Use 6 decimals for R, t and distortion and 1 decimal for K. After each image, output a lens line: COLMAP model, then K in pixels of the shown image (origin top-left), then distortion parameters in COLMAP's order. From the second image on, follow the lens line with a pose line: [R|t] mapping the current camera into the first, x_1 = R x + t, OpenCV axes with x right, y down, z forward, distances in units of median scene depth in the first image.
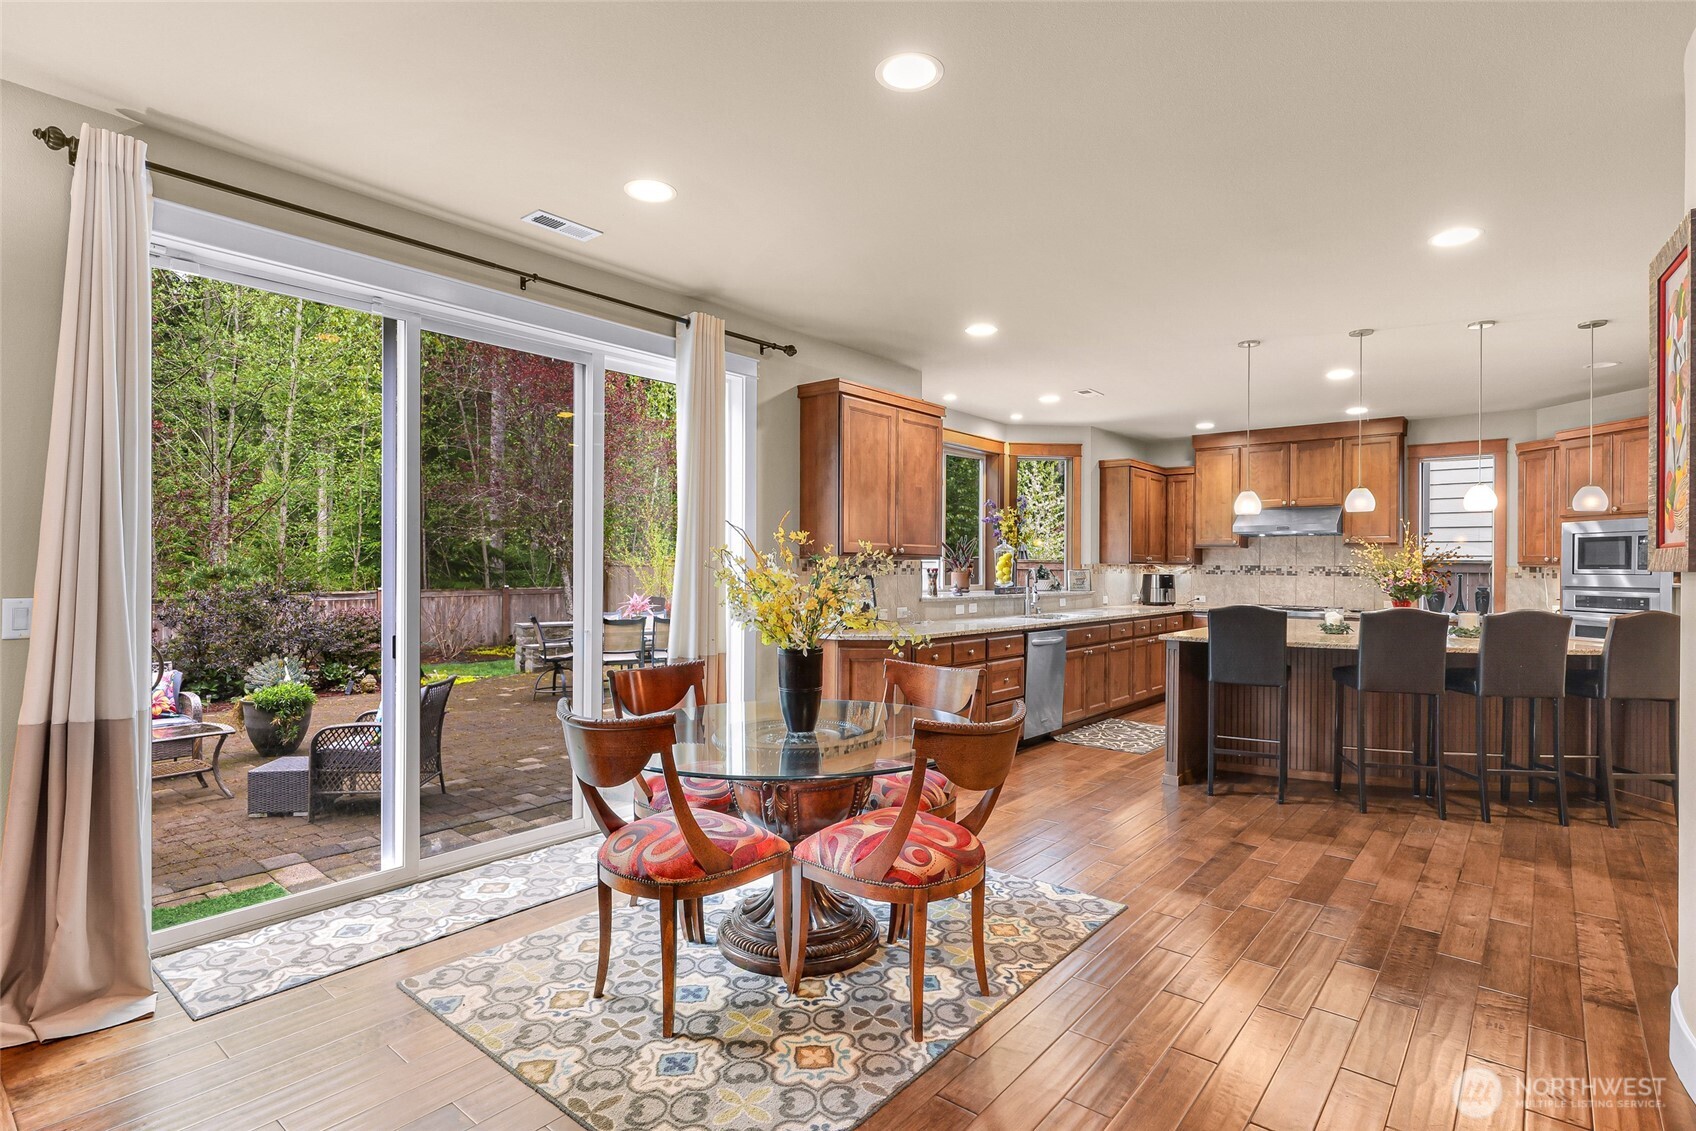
lens RADIAL K [[832.0, 0, 848.0], [0, 832.0, 565.5], [0, 0, 1]] dist [0.000868, -0.000079]
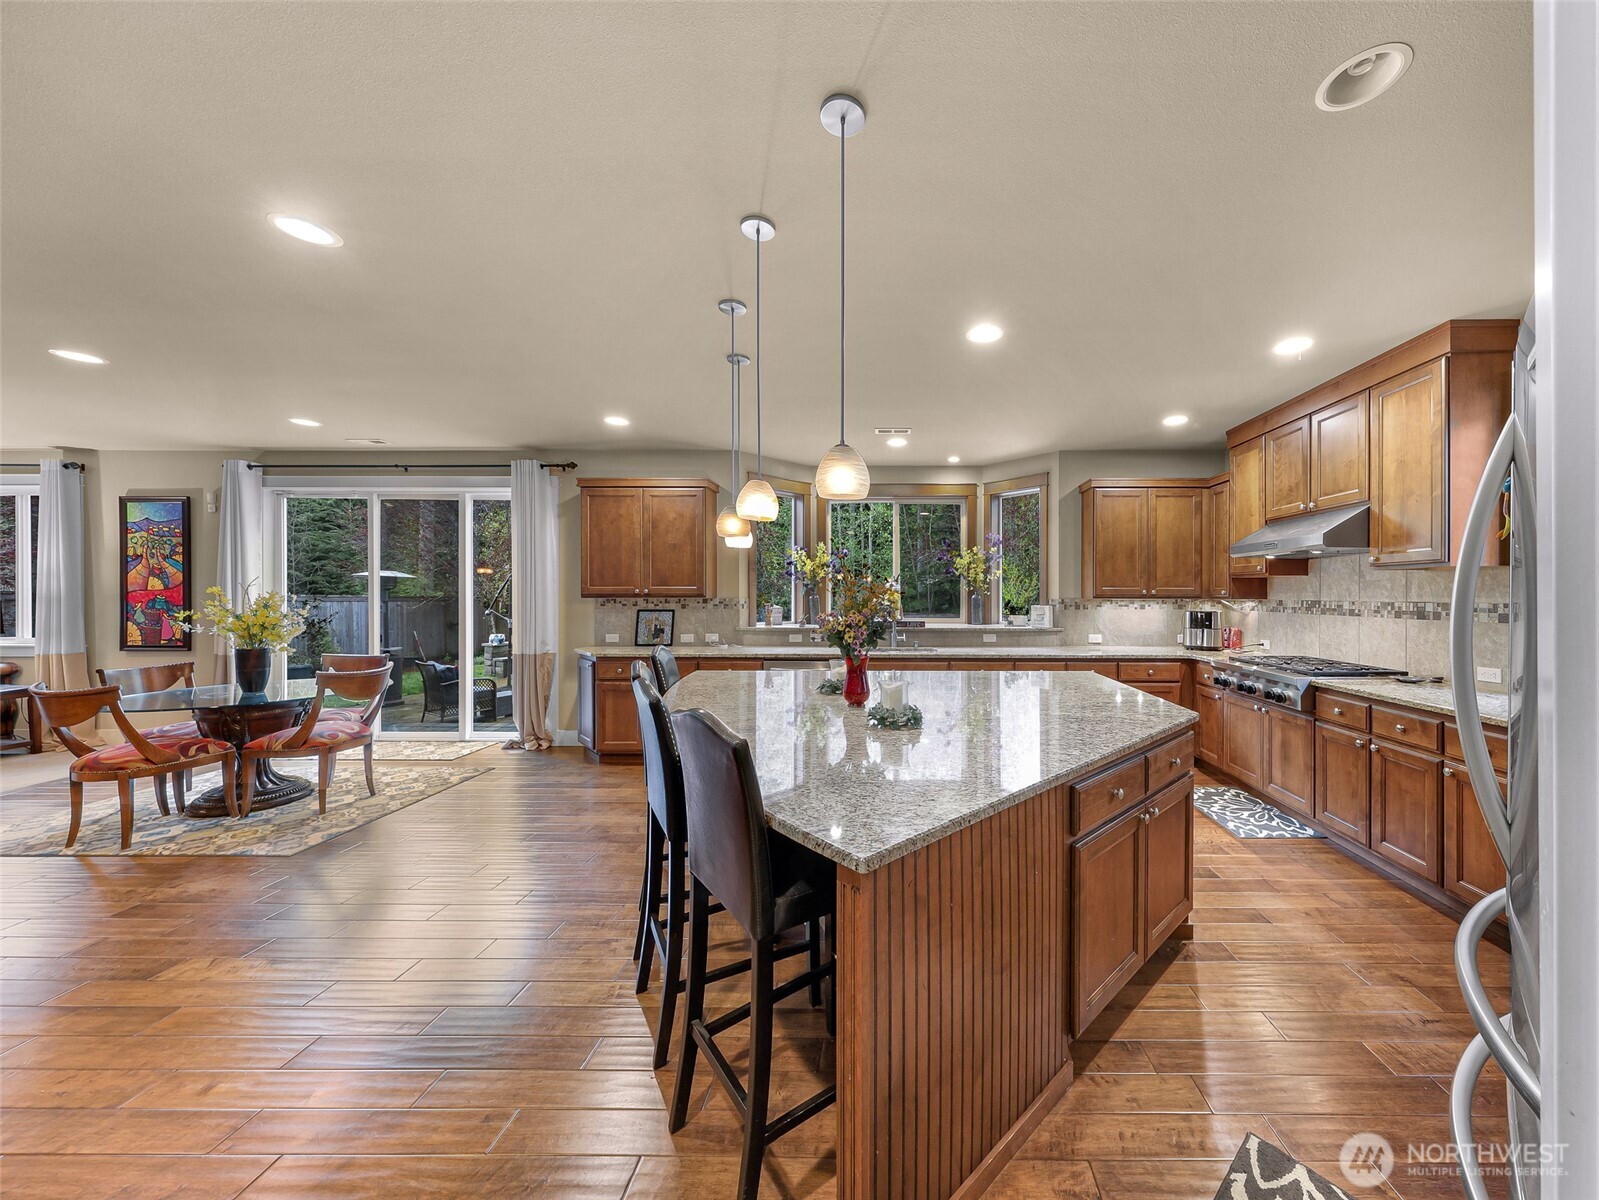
lens RADIAL K [[561.0, 0, 897.7], [0, 561.0, 597.5], [0, 0, 1]] dist [-0.000937, -0.000031]
pose [[0.639438, -0.003708, -0.768834, 0.750811], [0.004426, 0.999990, -0.001141, -0.004131], [0.768830, -0.002674, 0.639448, 0.526495]]
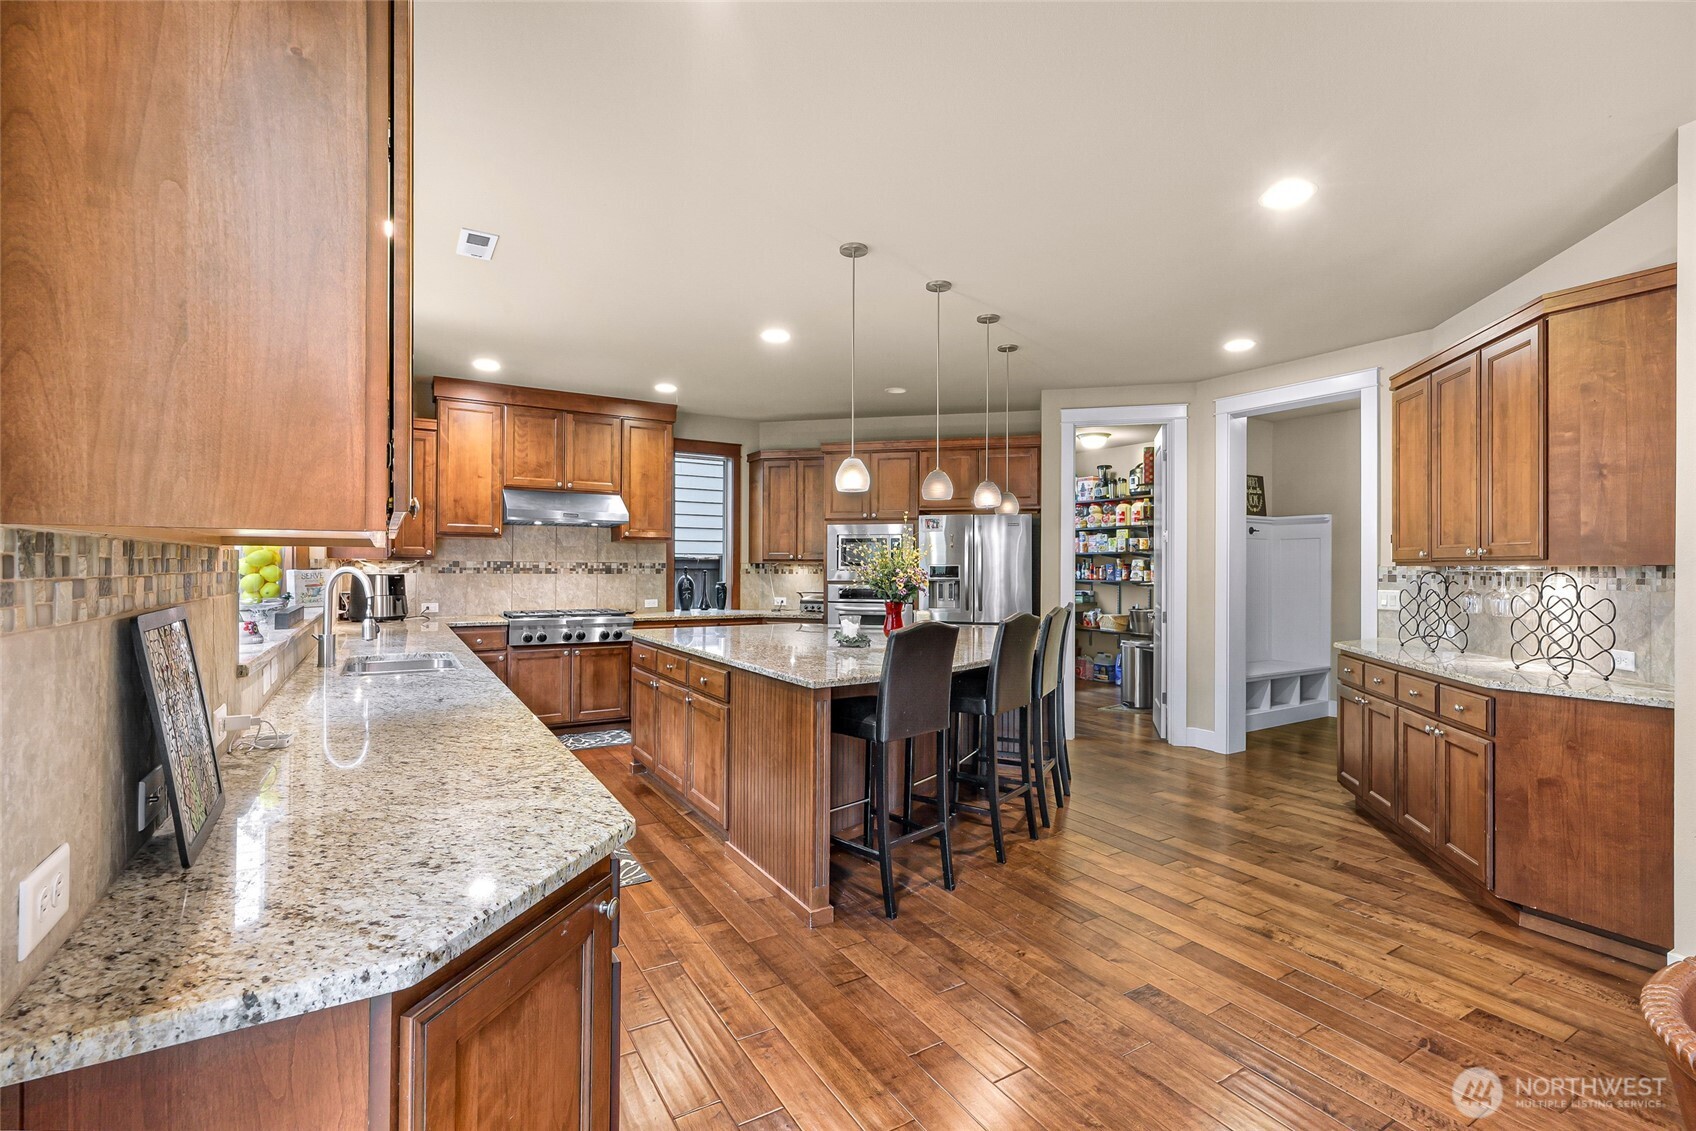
lens RADIAL K [[754.9, 0, 836.9], [0, 754.9, 565.9], [0, 0, 1]] dist [-0.000416, -0.000057]
pose [[0.333478, -0.004195, 0.942748, -0.090022], [-0.003701, 0.999977, 0.005759, -0.001281], [-0.942750, -0.005409, 0.333455, 0.566655]]
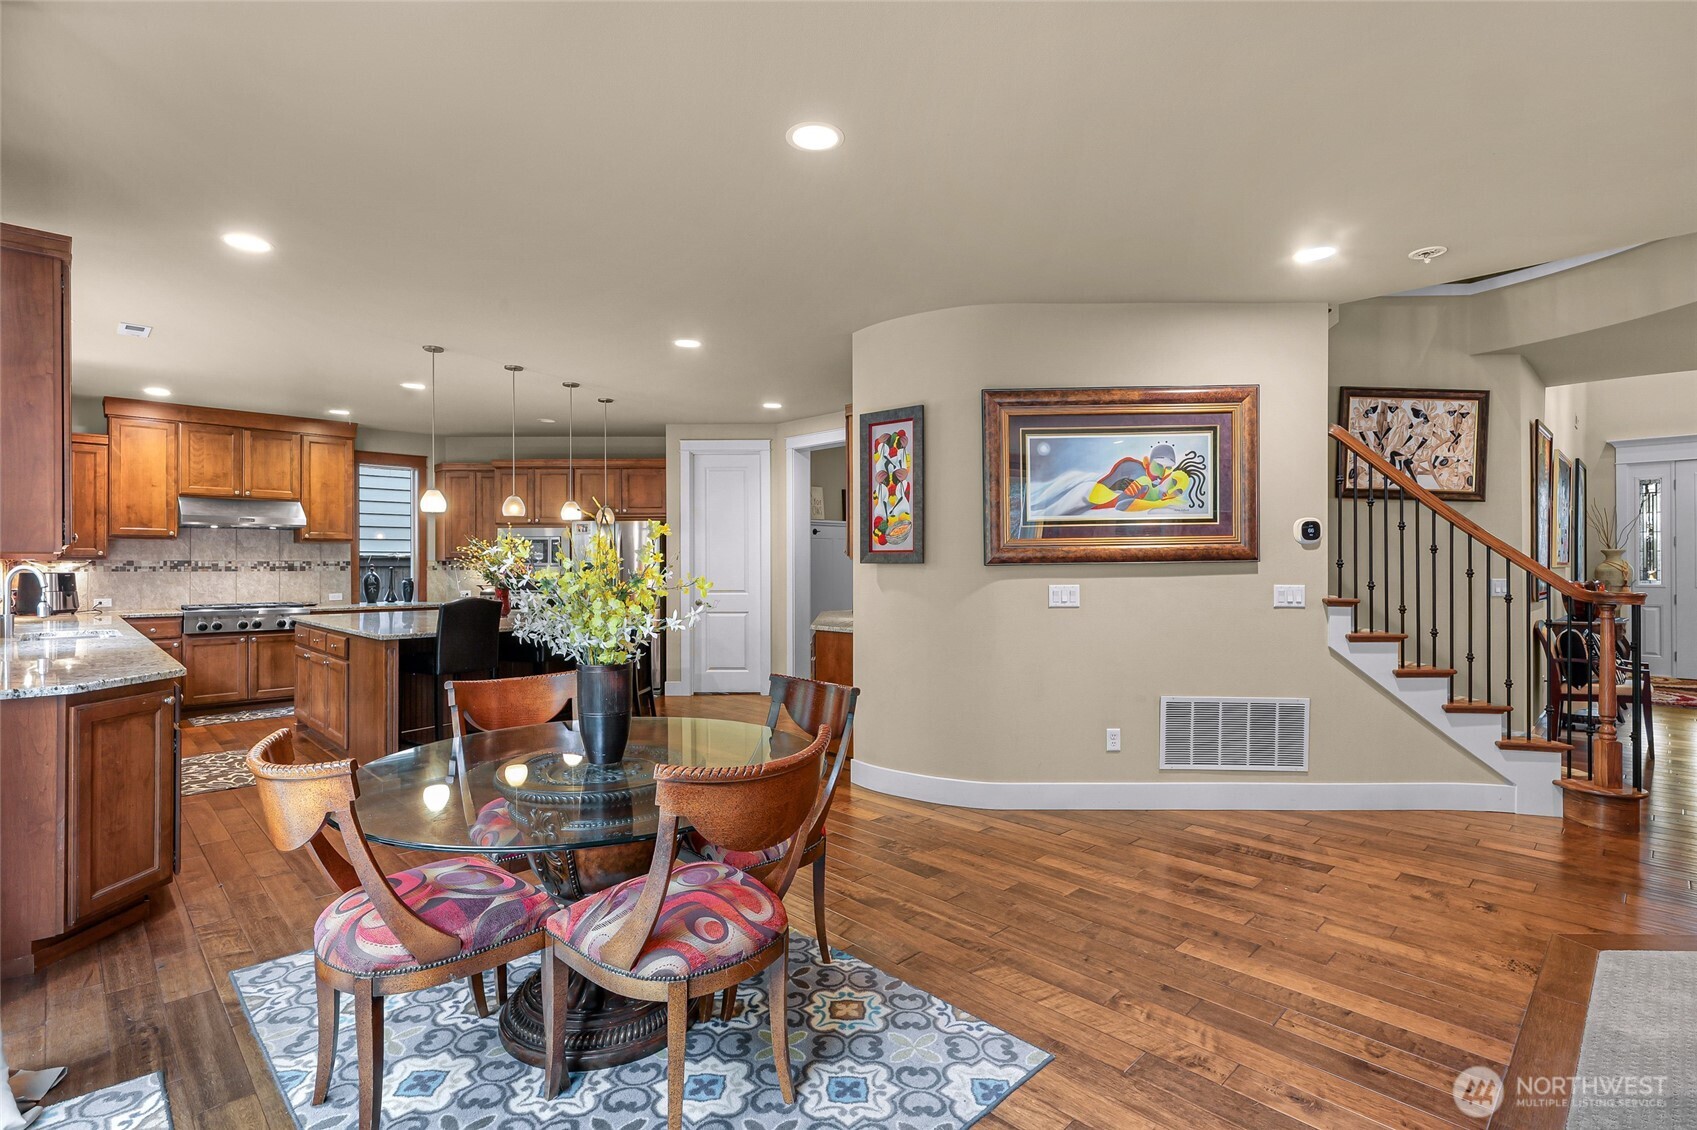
lens RADIAL K [[809.8, 0, 835.9], [0, 809.8, 562.8], [0, 0, 1]] dist [0.002694, 0.000072]
pose [[0.109029, -0.006257, 0.994019, -0.337604], [0.001579, 0.999980, 0.006121, -0.002222], [-0.994037, 0.000902, 0.109037, 0.274509]]
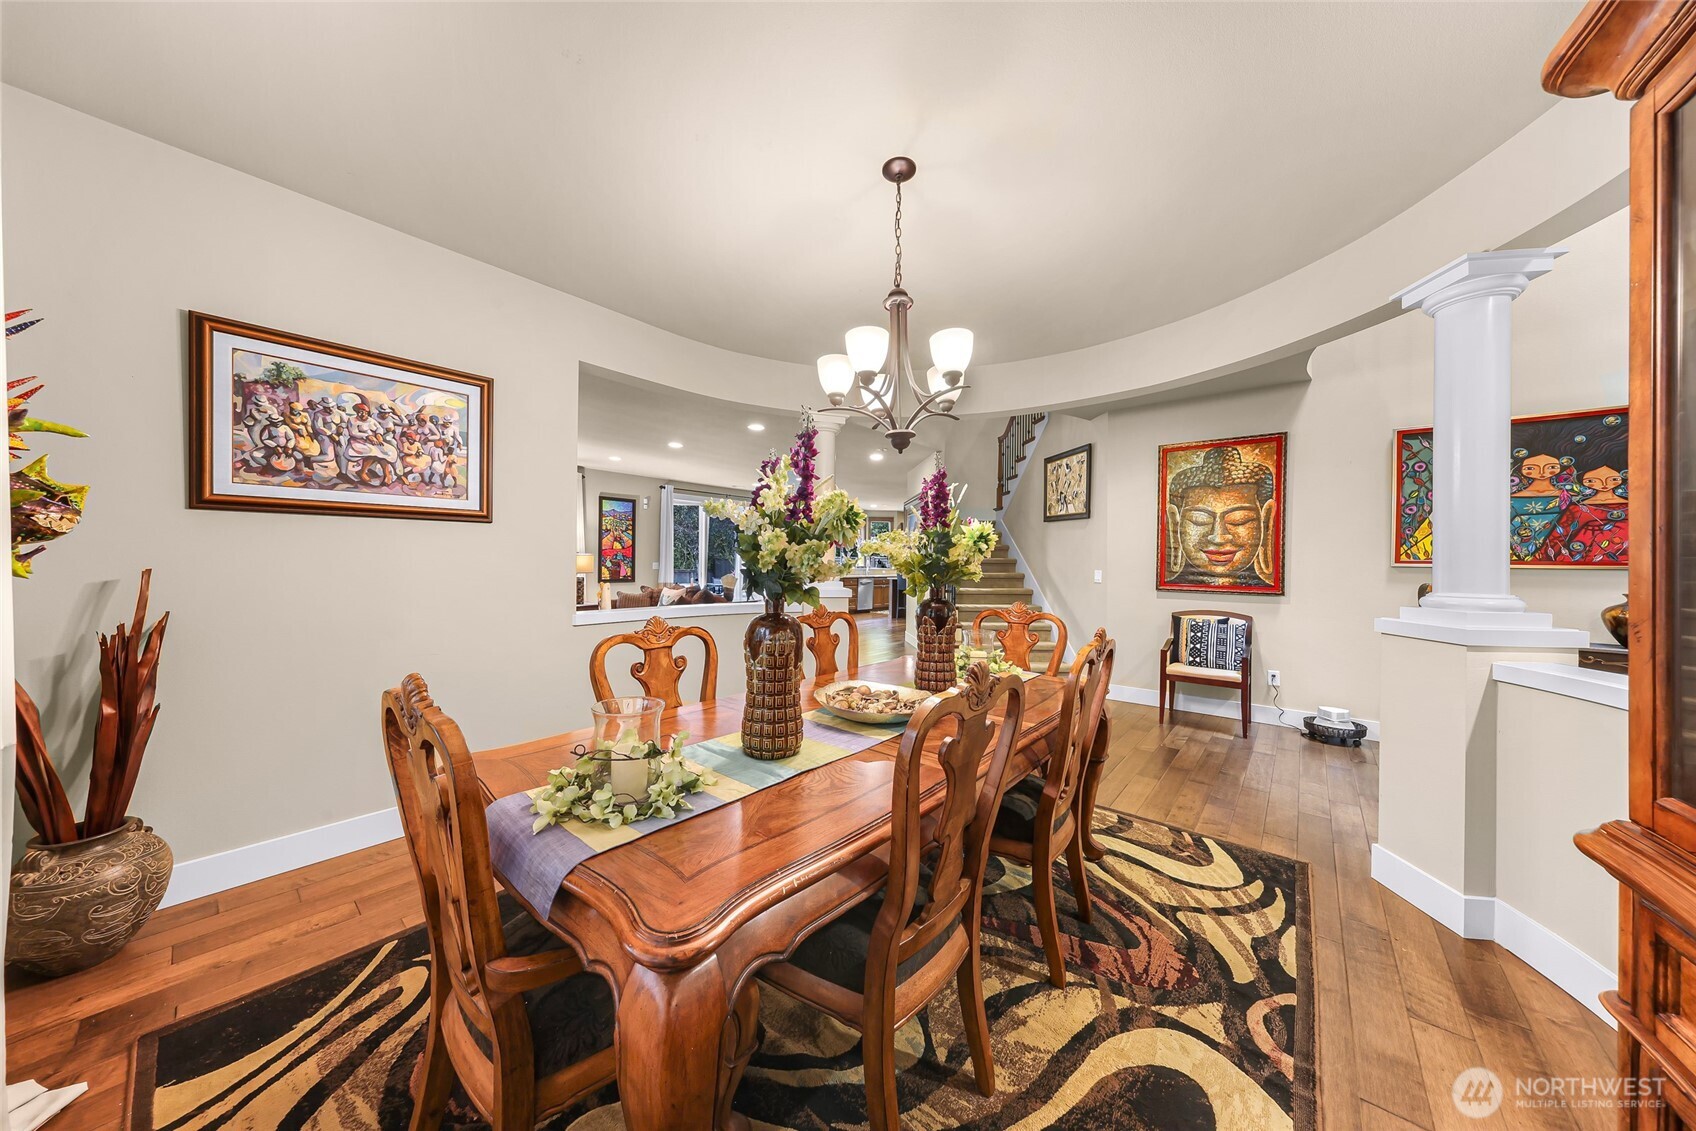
lens RADIAL K [[548.9, 0, 856.6], [0, 548.9, 564.3], [0, 0, 1]] dist [-0.000596, -0.000020]
pose [[0.999973, 0.003931, 0.006243, 0.154774], [-0.003963, 0.999979, 0.005089, 0.008118], [-0.006222, -0.005114, 0.999968, -1.020941]]
